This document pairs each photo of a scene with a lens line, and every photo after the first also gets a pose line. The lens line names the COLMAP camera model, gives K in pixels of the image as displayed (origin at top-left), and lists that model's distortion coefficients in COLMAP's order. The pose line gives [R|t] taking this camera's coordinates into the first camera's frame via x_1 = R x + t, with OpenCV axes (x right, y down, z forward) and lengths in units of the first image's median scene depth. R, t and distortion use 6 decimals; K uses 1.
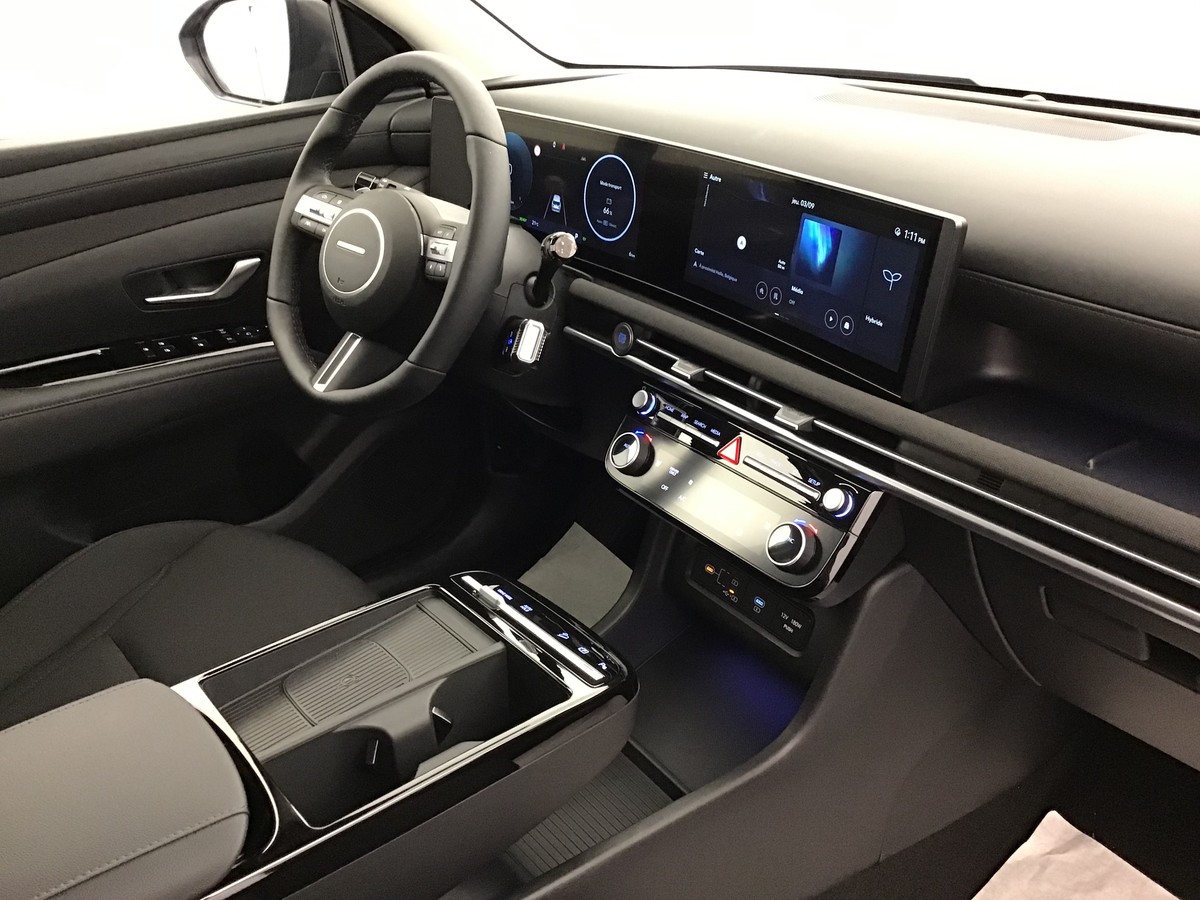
lens RADIAL K [[1076.6, 0, 600.0], [0, 1076.6, 450.0], [0, 0, 1]] dist [0.065632, -0.136211]
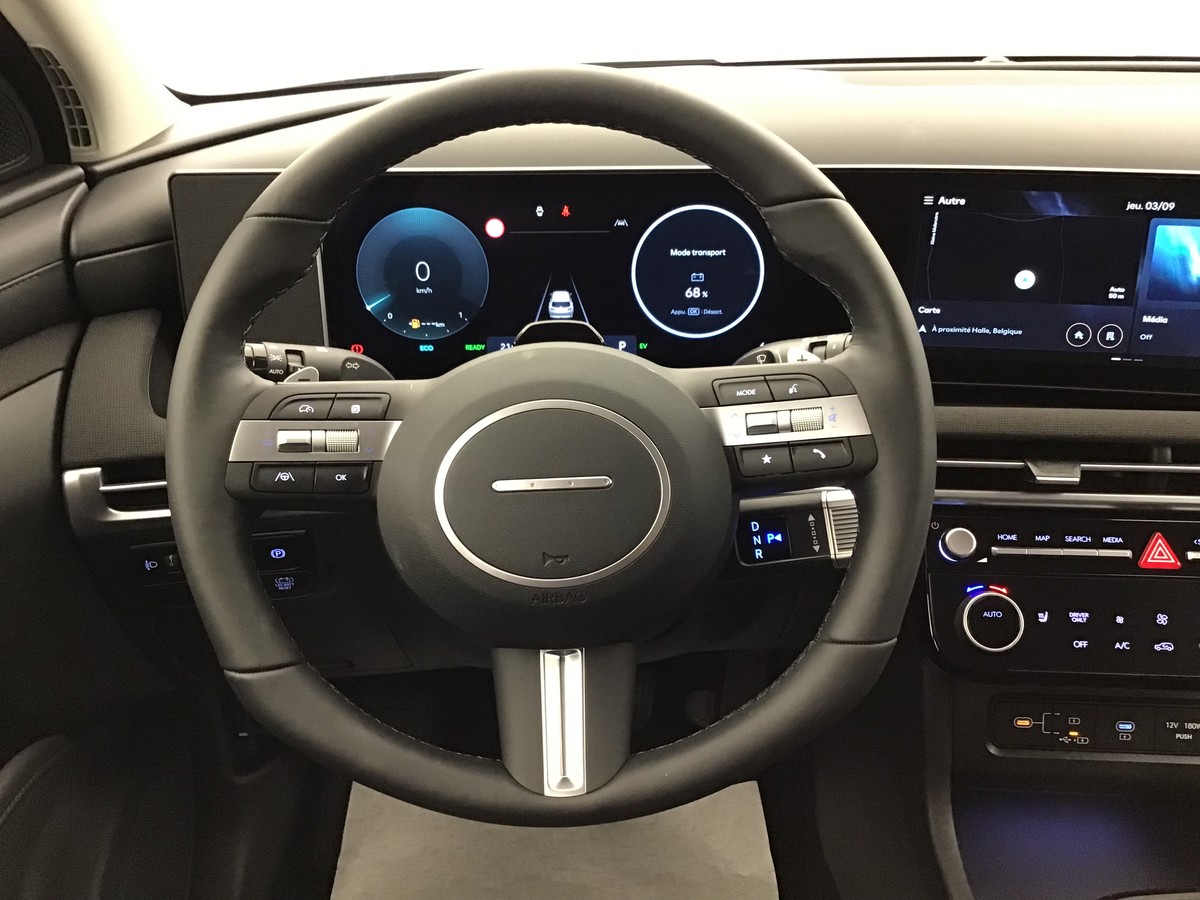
lens RADIAL K [[1143.5, 0, 600.0], [0, 1143.5, 450.0], [0, 0, 1]] dist [0.005660, -0.081939]
pose [[0.657803, -0.332369, 0.675889, -0.583344], [0.343766, 0.930936, 0.123222, -0.271171], [-0.670165, 0.151292, 0.726629, 0.648688]]
